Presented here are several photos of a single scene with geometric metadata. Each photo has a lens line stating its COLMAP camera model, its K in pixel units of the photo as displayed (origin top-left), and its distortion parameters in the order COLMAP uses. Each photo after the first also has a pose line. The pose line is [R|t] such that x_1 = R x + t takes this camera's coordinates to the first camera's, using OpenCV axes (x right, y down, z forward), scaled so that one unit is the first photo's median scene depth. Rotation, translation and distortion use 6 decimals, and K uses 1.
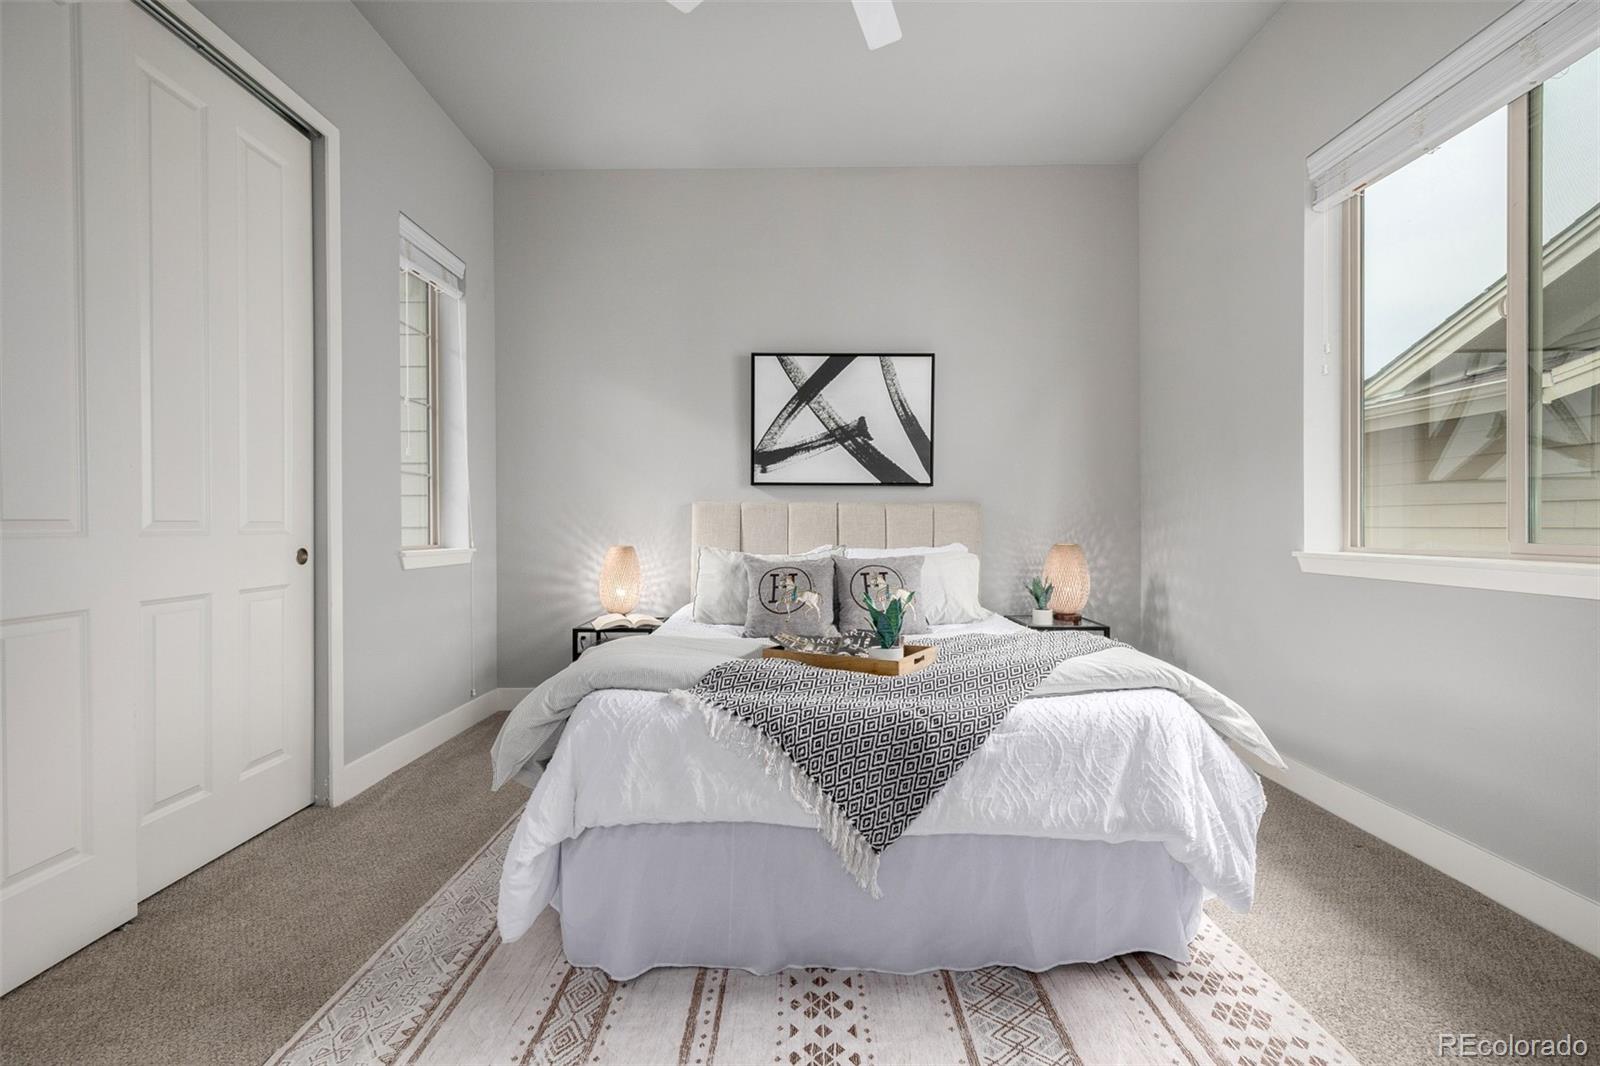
lens RADIAL K [[677.1, 0, 797.0], [0, 677.1, 529.8], [0, 0, 1]] dist [-0.000349, 0.000790]
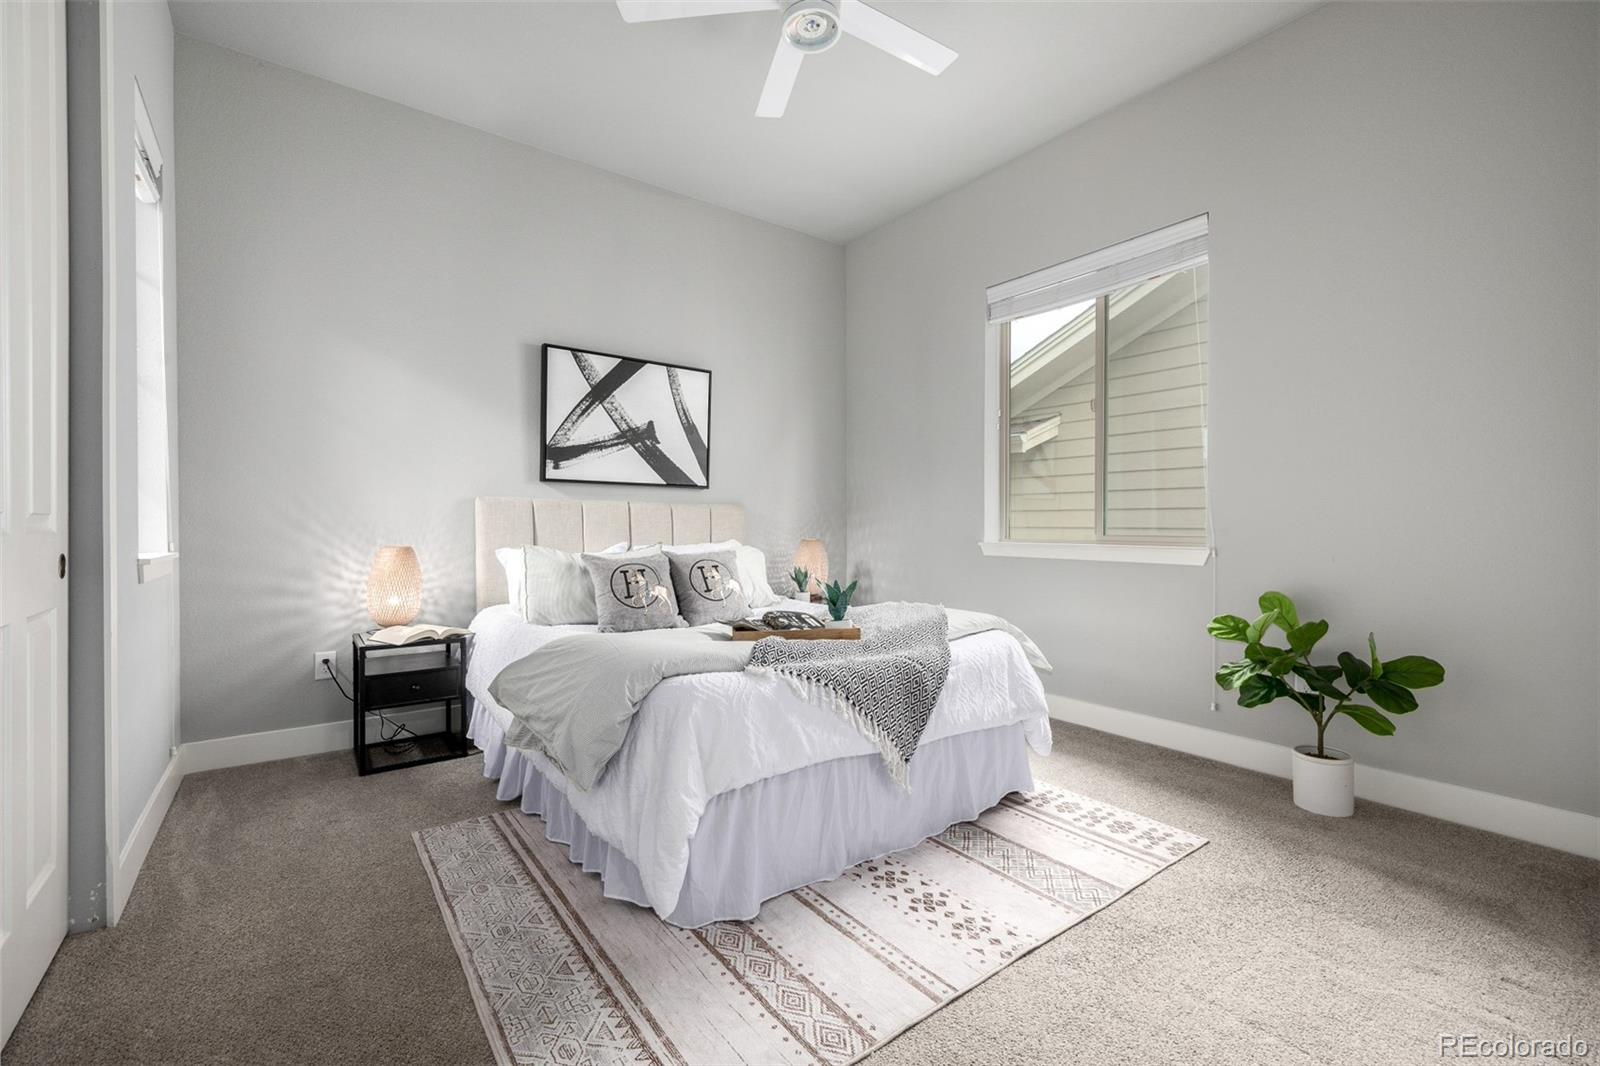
lens RADIAL K [[677.1, 0, 803.3], [0, 677.1, 531.9], [0, 0, 1]] dist [-0.000349, 0.000790]
pose [[0.794279, -0.002208, 0.607550, -0.403191], [-0.000533, 0.999990, 0.004332, 0.001698], [-0.607554, -0.003765, 0.794270, 0.016203]]
